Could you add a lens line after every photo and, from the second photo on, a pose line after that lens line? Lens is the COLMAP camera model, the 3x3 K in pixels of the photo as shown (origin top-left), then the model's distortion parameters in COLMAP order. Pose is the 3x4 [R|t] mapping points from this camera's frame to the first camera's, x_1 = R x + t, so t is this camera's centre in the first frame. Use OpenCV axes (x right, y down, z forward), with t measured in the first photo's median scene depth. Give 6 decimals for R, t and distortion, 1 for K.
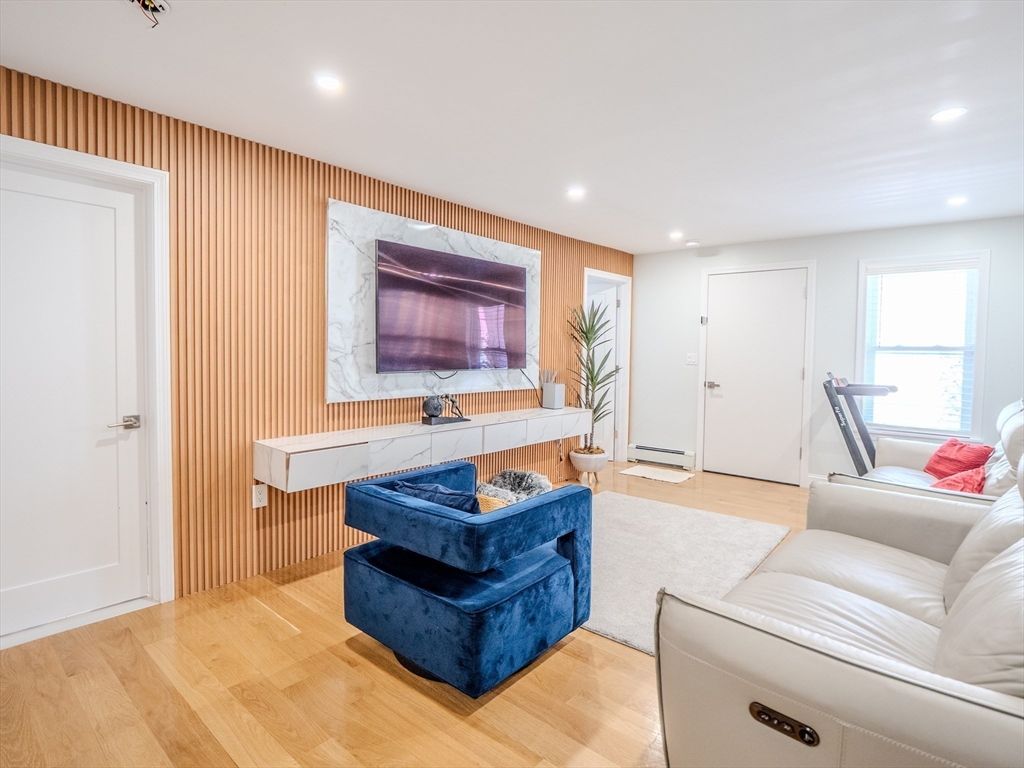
lens RADIAL K [[504.4, 0, 498.1], [0, 504.4, 389.5], [0, 0, 1]] dist [-0.004374, -0.012421]
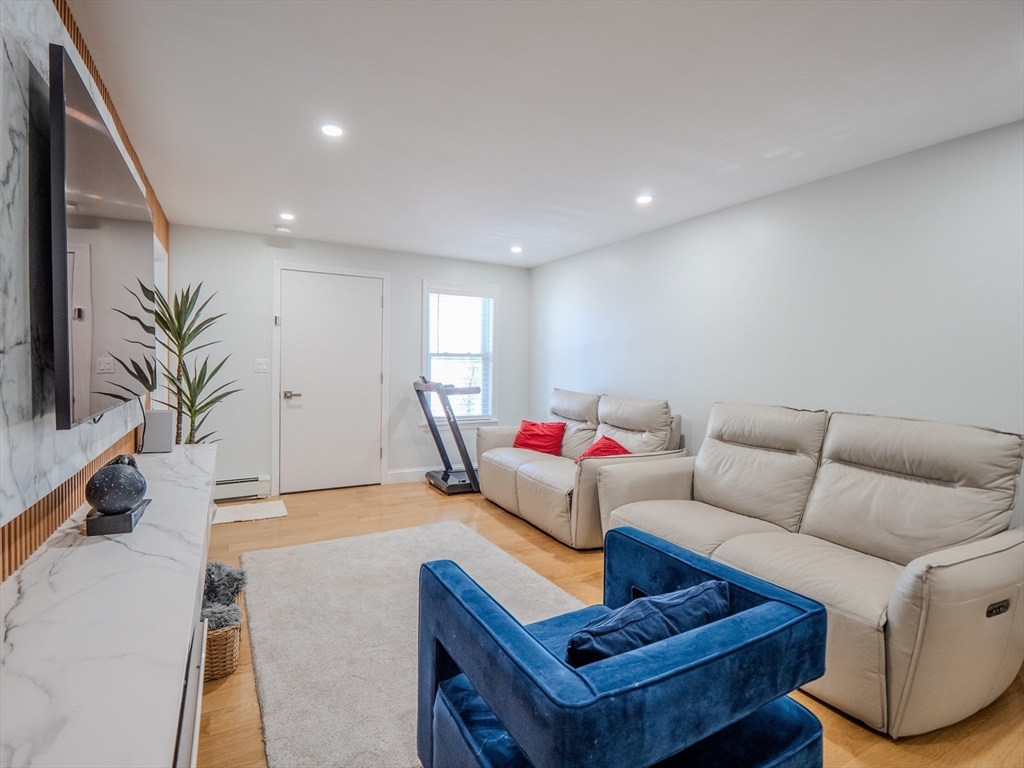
lens RADIAL K [[504.4, 0, 498.1], [0, 504.4, 389.5], [0, 0, 1]] dist [-0.004374, -0.012421]
pose [[0.363880, -0.064400, 0.929217, -0.303824], [0.062914, 0.997028, 0.044463, -0.040571], [-0.929319, 0.042281, 0.366851, 0.394820]]
